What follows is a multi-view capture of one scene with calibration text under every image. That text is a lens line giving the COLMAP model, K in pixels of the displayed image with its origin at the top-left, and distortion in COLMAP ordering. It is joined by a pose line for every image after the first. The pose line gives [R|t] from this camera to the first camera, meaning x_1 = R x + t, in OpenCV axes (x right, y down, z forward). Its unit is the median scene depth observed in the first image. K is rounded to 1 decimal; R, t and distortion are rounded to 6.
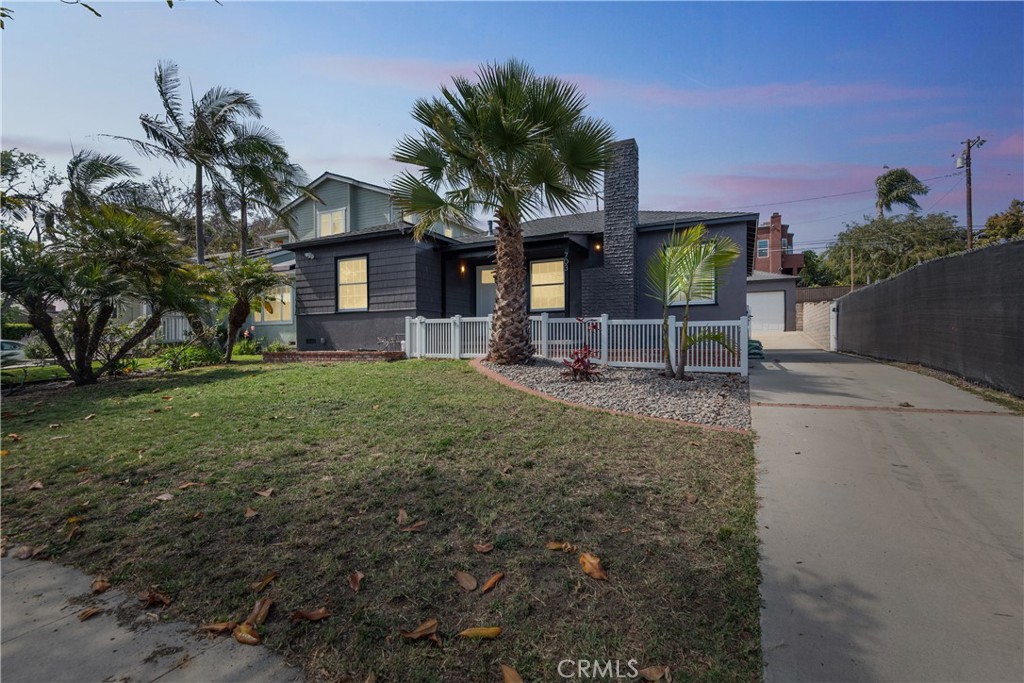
lens RADIAL K [[473.0, 0, 512.1], [0, 473.0, 344.6], [0, 0, 1]] dist [0.012534, -0.002106]
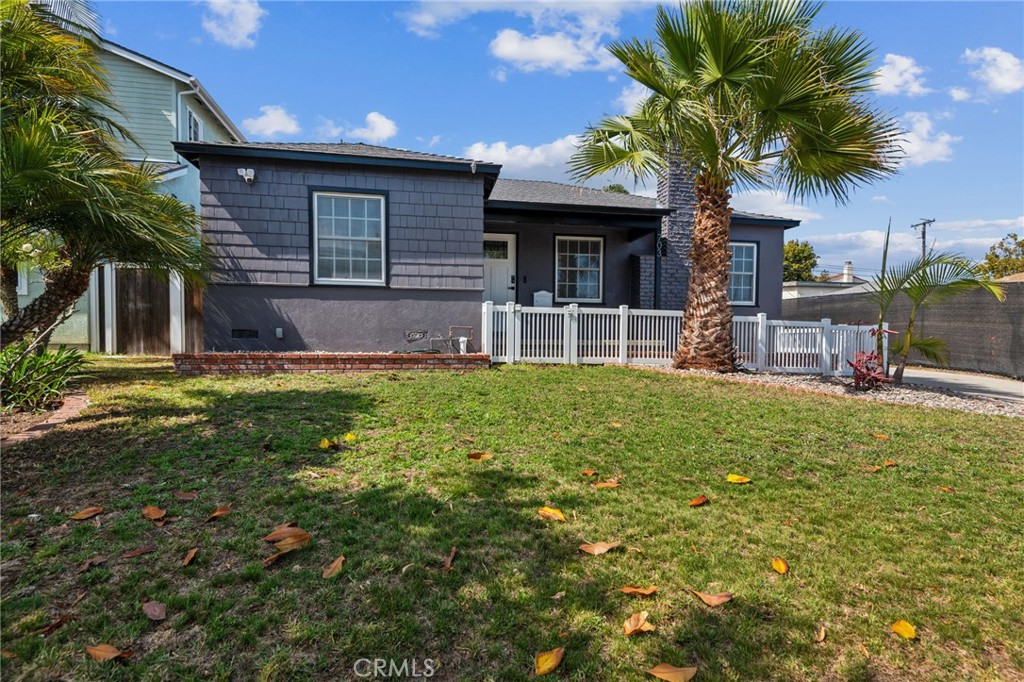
lens RADIAL K [[557.2, 0, 513.0], [0, 557.2, 340.6], [0, 0, 1]] dist [-0.001271, -0.000095]
pose [[0.777555, 0.007919, 0.628765, -0.693810], [-0.012698, 0.999915, 0.003111, -0.007541], [-0.628686, -0.010403, 0.777590, 0.385474]]
